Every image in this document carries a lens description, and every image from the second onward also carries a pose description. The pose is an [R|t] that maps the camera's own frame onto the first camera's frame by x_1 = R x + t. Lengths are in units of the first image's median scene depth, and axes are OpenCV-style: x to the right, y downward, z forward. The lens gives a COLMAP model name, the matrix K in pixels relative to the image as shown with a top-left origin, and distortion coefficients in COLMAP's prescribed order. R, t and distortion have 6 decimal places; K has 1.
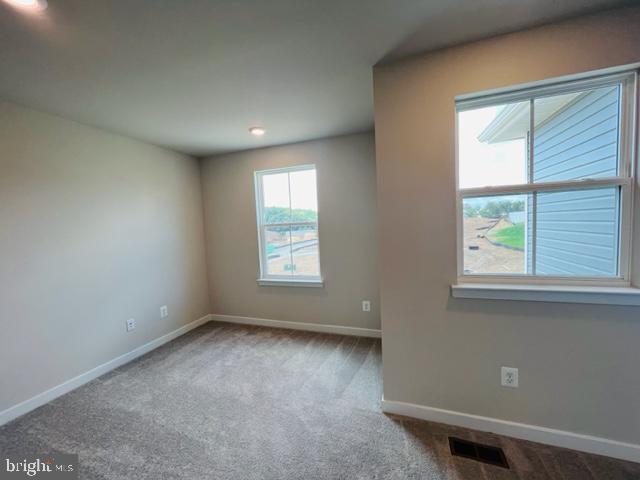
lens RADIAL K [[254.9, 0, 320.3], [0, 254.9, 241.4], [0, 0, 1]] dist [0.000020, 0.000255]
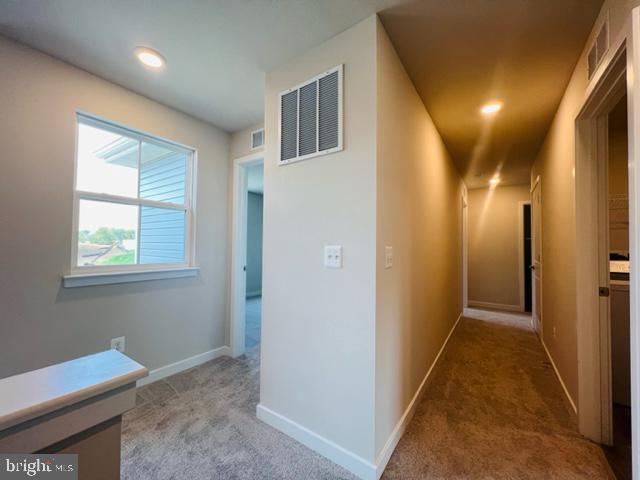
lens RADIAL K [[254.9, 0, 321.9], [0, 254.9, 239.1], [0, 0, 1]] dist [0.000020, 0.000255]
pose [[0.266509, 0.079215, 0.960572, -0.166619], [0.032320, 0.995322, -0.091048, 0.107145], [-0.963290, 0.055311, 0.262702, -0.233091]]
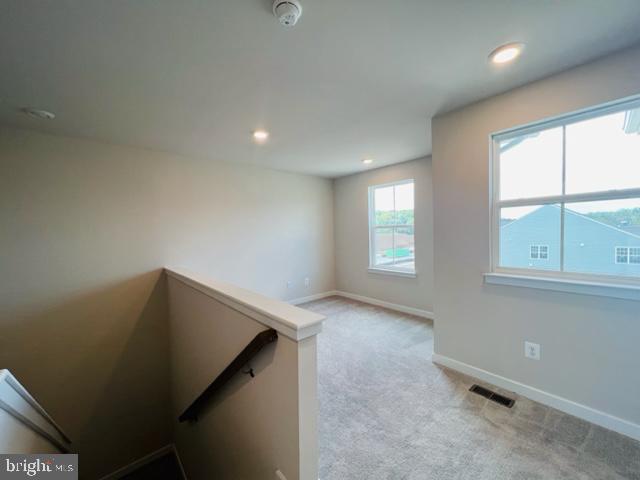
lens RADIAL K [[254.9, 0, 321.1], [0, 254.9, 245.2], [0, 0, 1]] dist [0.000020, 0.000255]
pose [[0.865324, 0.049196, -0.498793, 0.306539], [-0.046082, 0.998765, 0.018563, 0.027811], [0.499090, 0.006923, 0.866522, -0.416198]]
